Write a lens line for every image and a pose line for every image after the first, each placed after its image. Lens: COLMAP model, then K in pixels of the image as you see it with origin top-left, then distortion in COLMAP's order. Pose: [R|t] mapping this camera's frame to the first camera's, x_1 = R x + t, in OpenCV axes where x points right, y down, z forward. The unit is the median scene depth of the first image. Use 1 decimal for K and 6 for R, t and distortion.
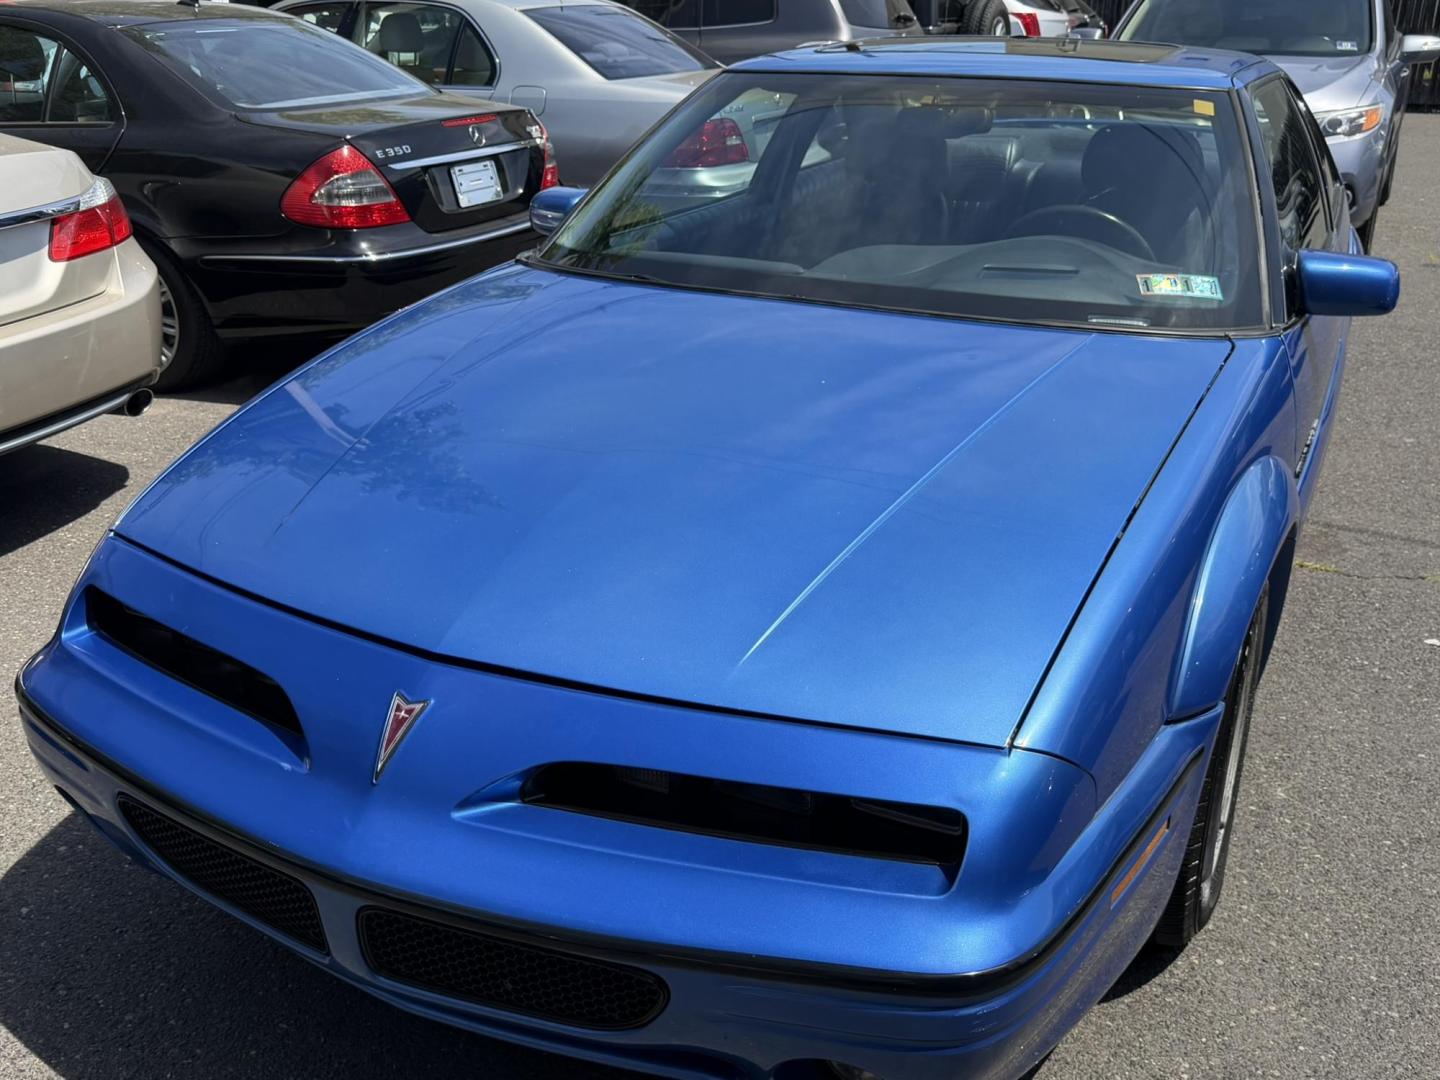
lens RADIAL K [[1359.8, 0, 688.5], [0, 1359.8, 542.0], [0, 0, 1]] dist [0.169509, -0.367155]
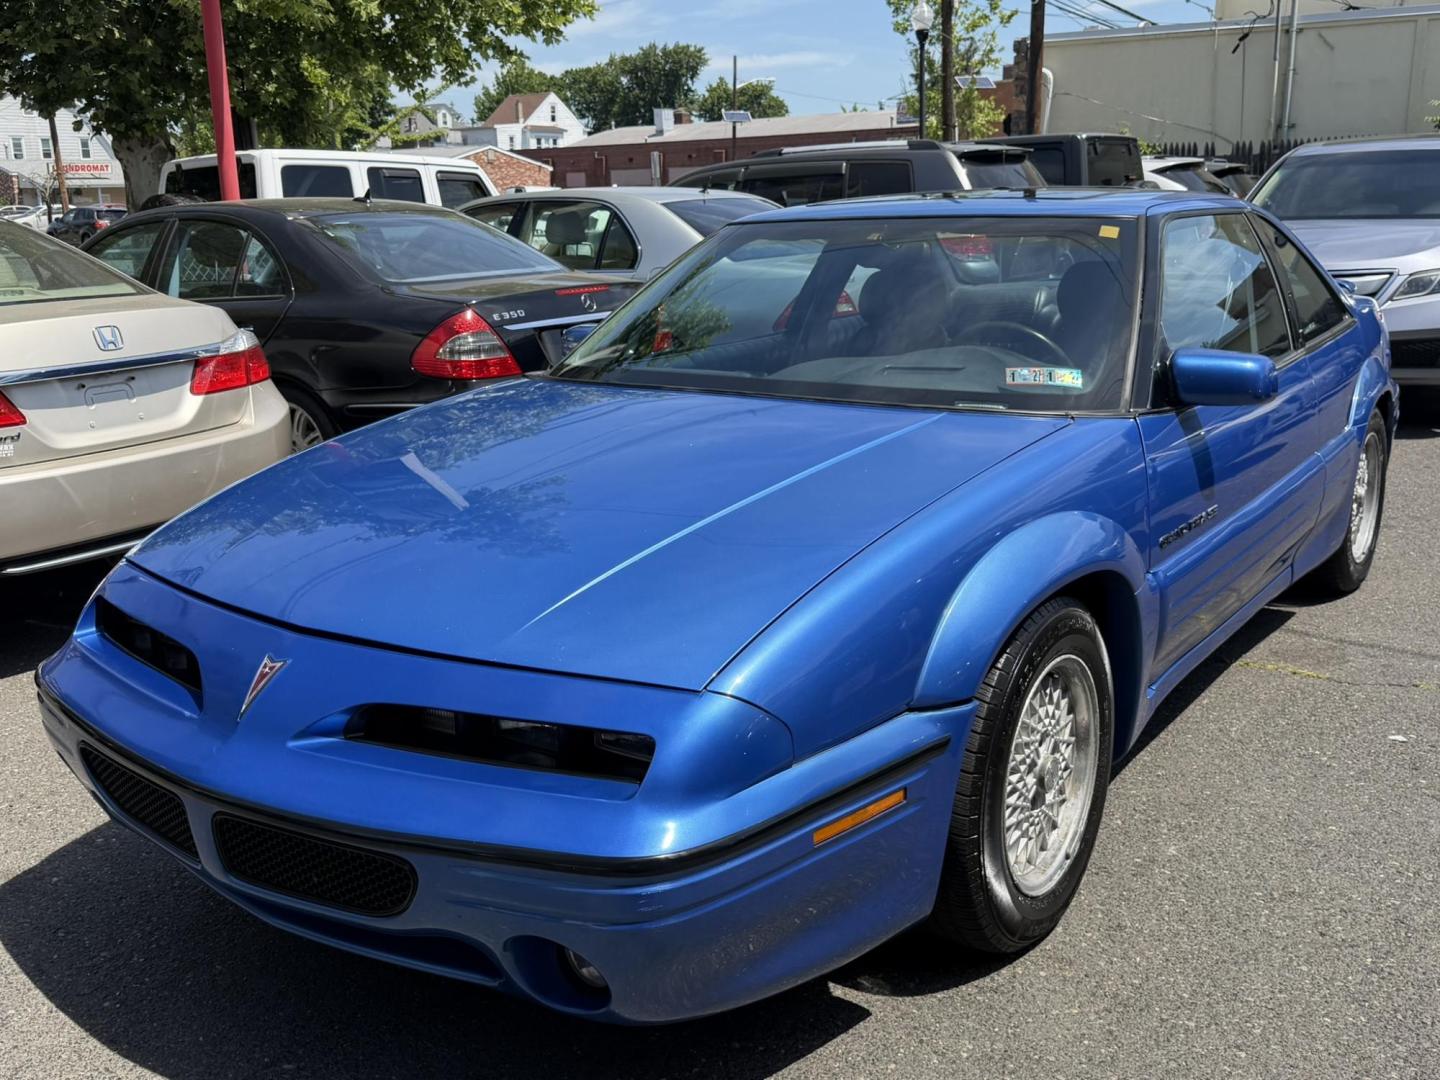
lens RADIAL K [[1359.8, 0, 688.5], [0, 1359.8, 542.0], [0, 0, 1]] dist [0.169509, -0.367155]
pose [[0.984772, 0.008682, -0.173636, 0.236437], [-0.032885, 0.990025, -0.137002, 0.101311], [0.170715, 0.140626, 0.975234, -0.116985]]
